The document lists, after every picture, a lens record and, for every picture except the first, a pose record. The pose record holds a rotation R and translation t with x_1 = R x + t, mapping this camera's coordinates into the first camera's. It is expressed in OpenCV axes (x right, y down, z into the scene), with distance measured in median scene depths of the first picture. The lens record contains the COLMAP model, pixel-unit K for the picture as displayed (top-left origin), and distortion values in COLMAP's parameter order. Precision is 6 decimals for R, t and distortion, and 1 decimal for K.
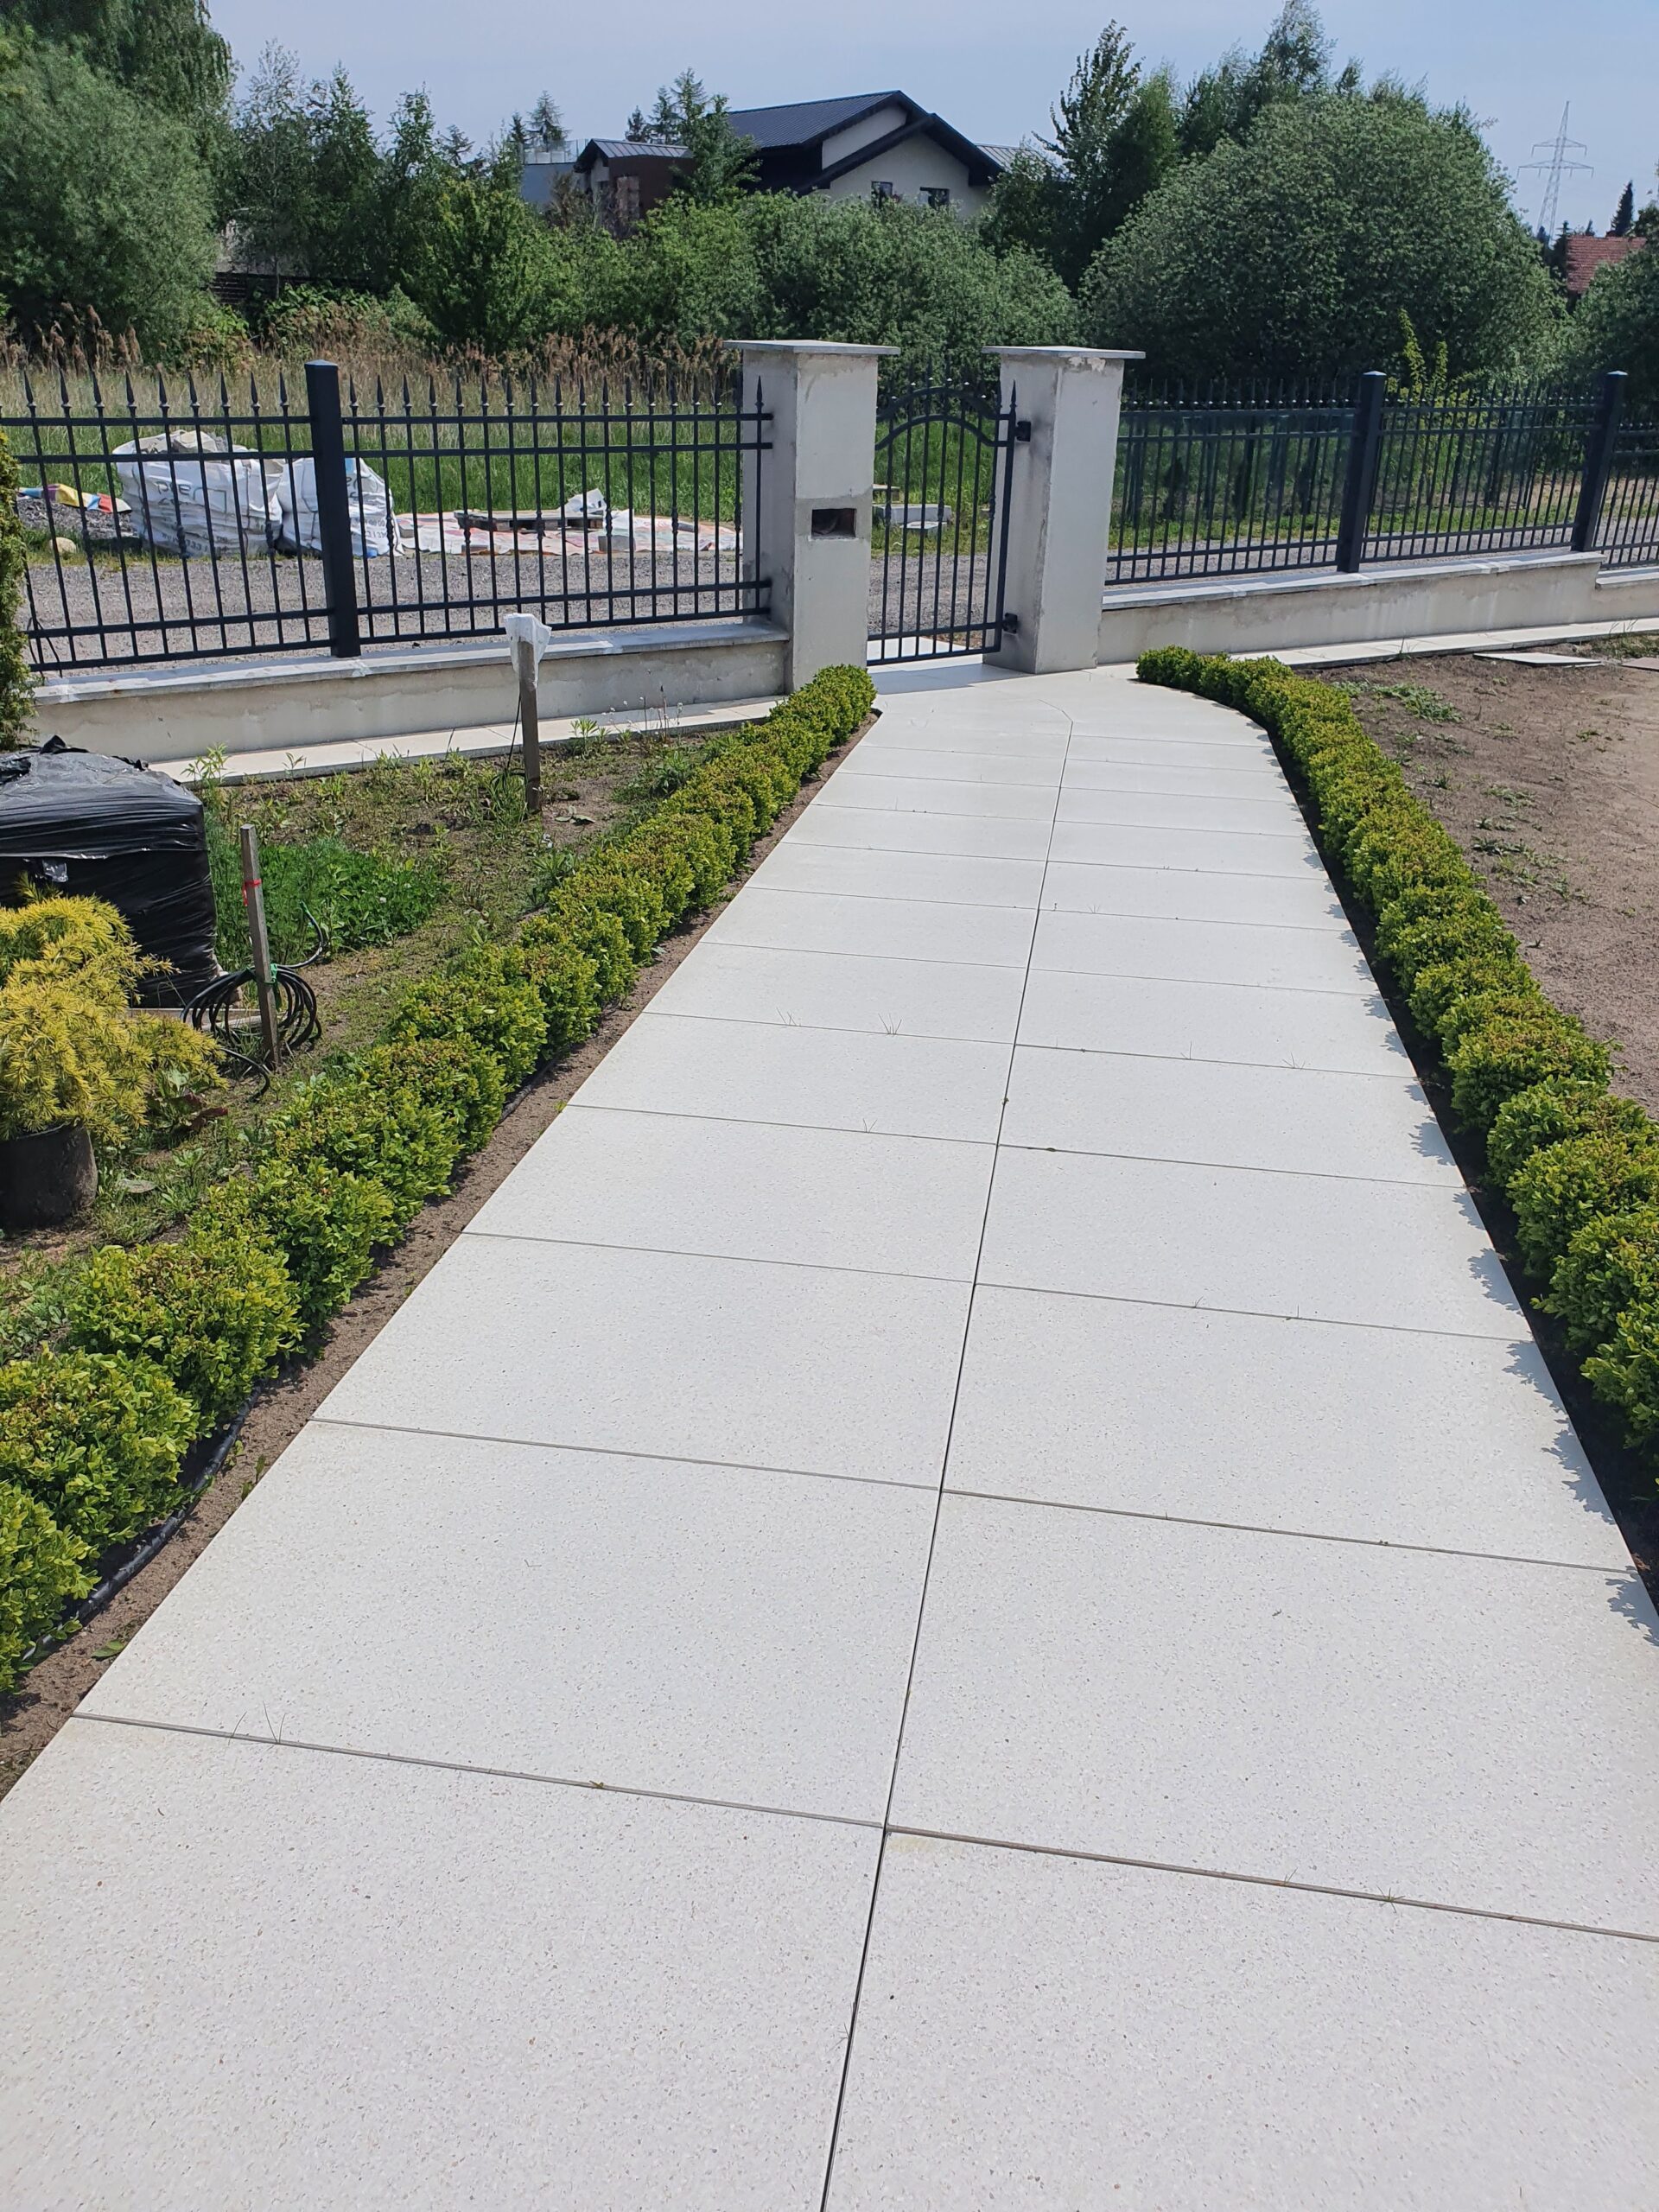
lens RADIAL K [[1728.7, 0, 829.2], [0, 1728.7, 1139.4], [0, 0, 1]] dist [0.009155, 0.006189]
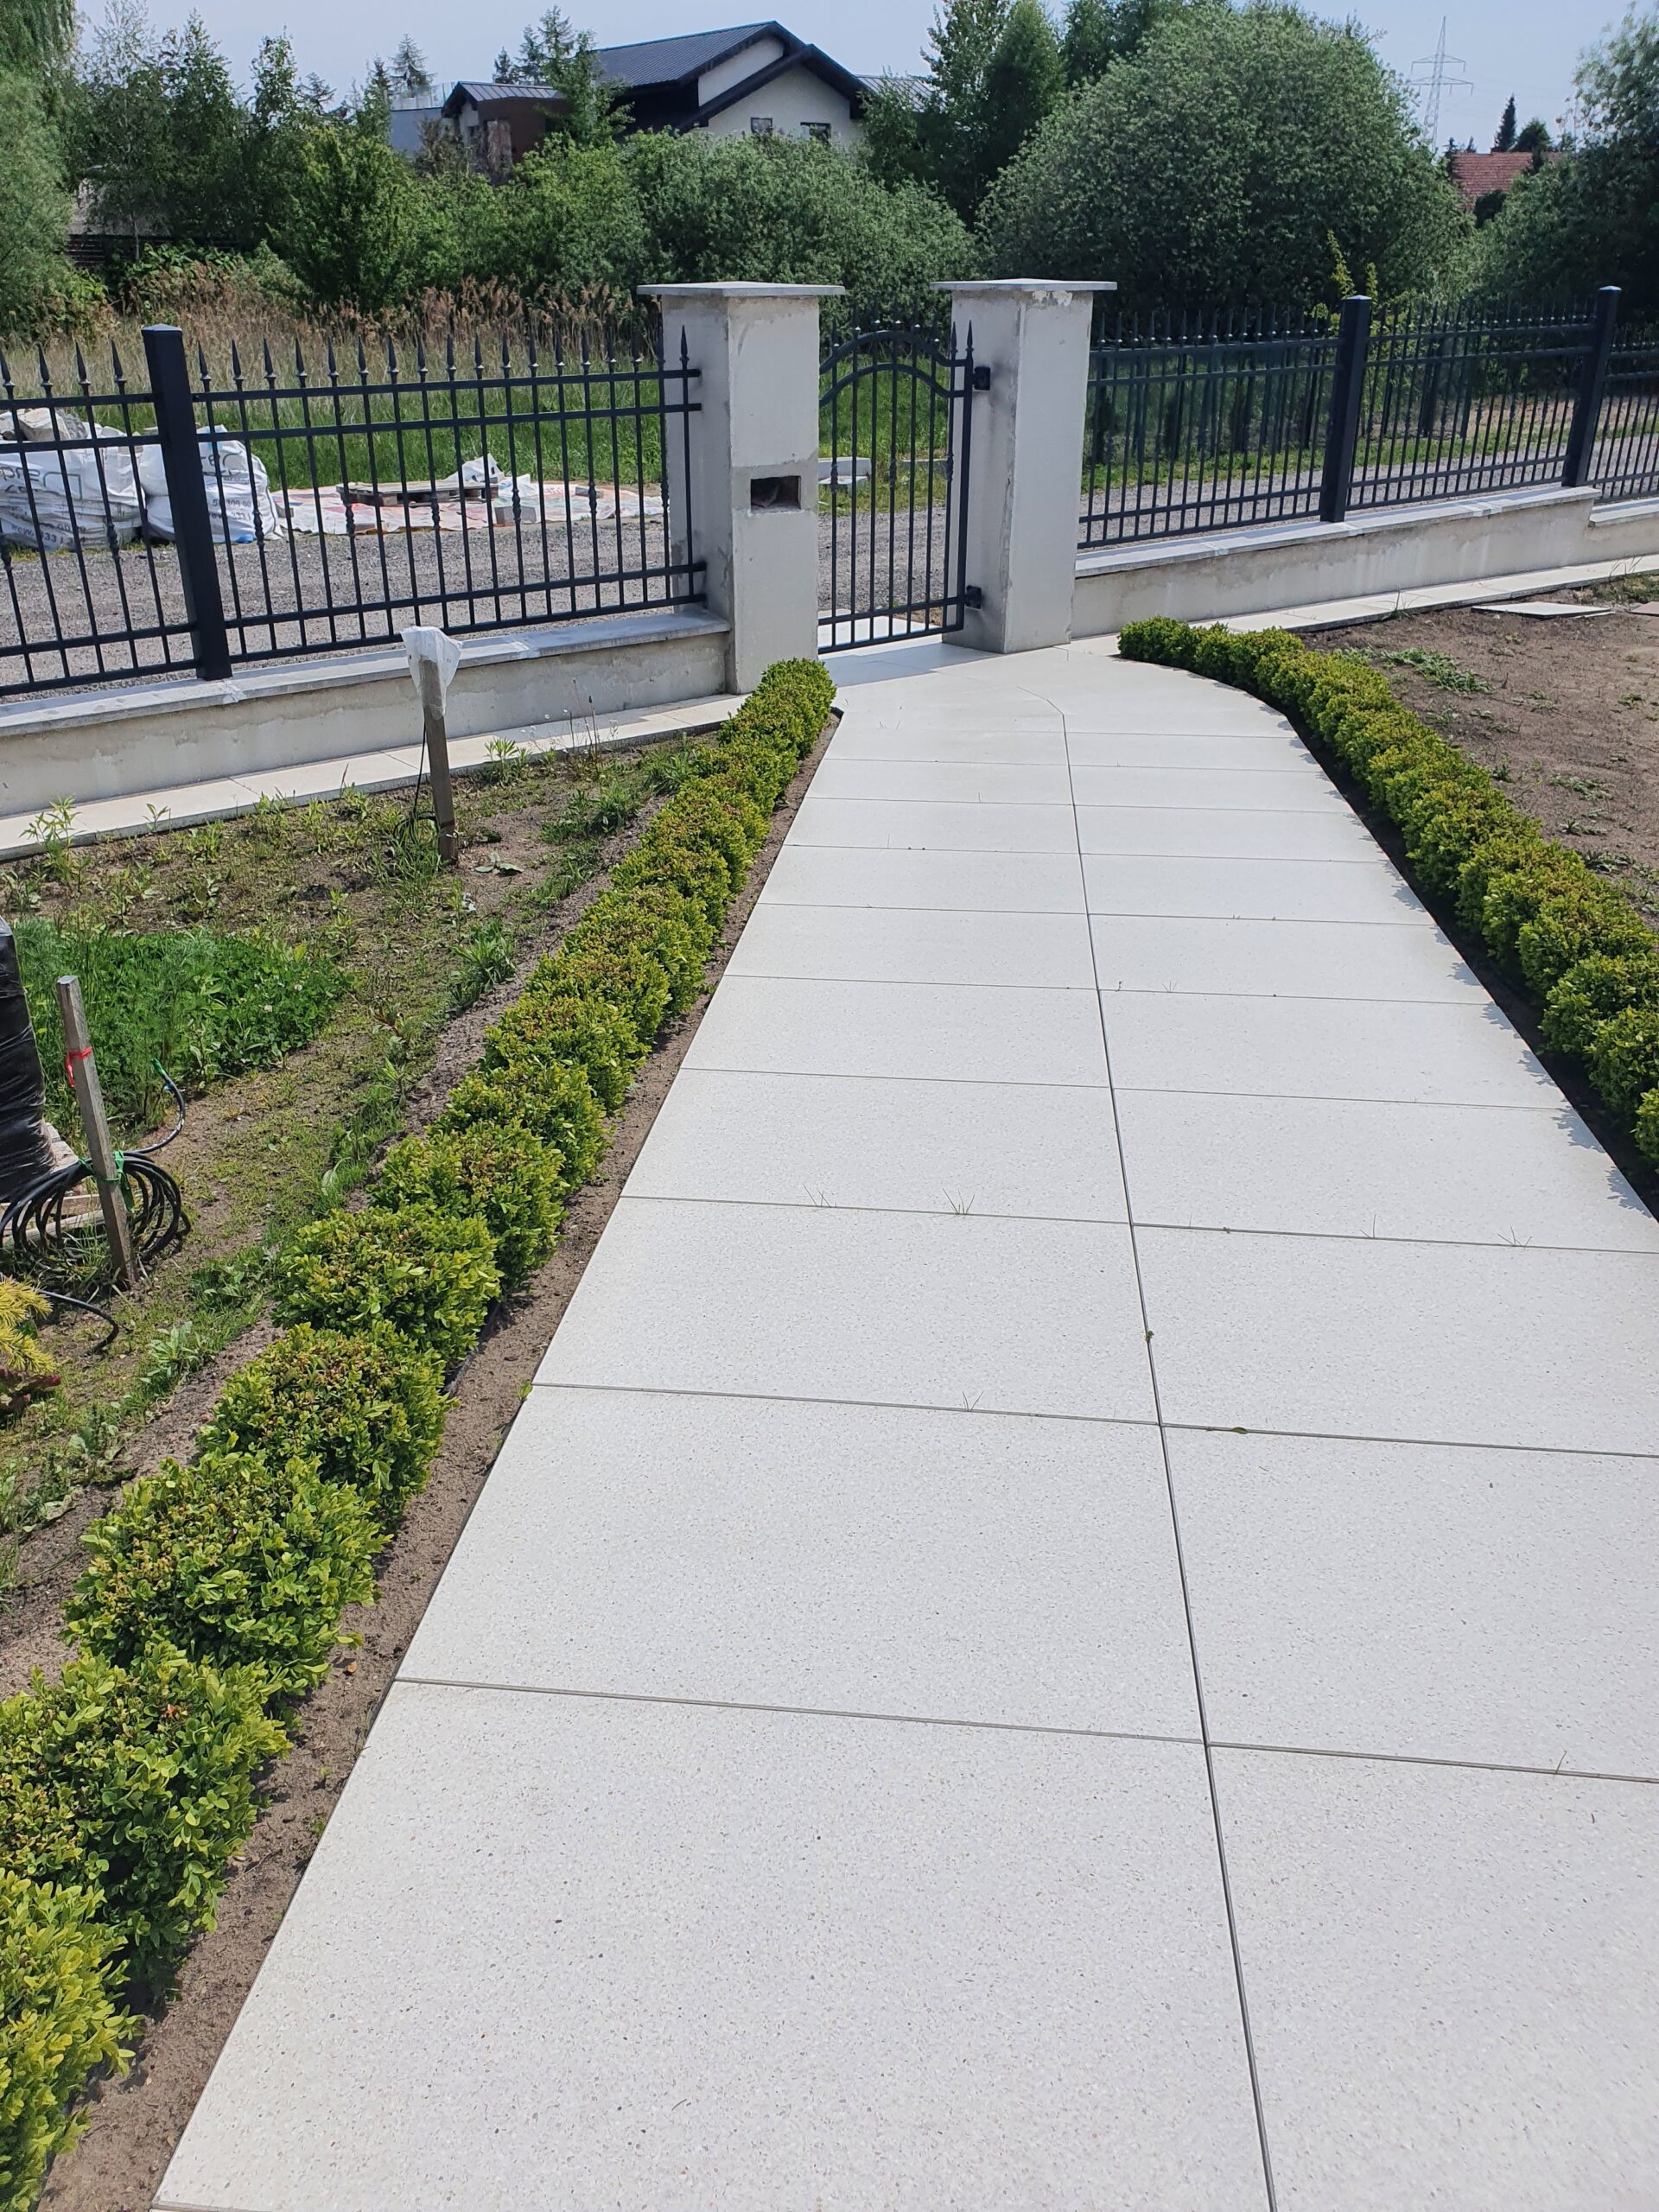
lens RADIAL K [[1692.8, 0, 794.7], [0, 1692.8, 1123.5], [0, 0, 1]] dist [-0.005980, 0.029095]
pose [[0.998332, -0.049462, 0.029785, -0.025729], [0.048620, 0.998414, 0.028377, -0.058416], [-0.031142, -0.026881, 0.999153, 0.130124]]
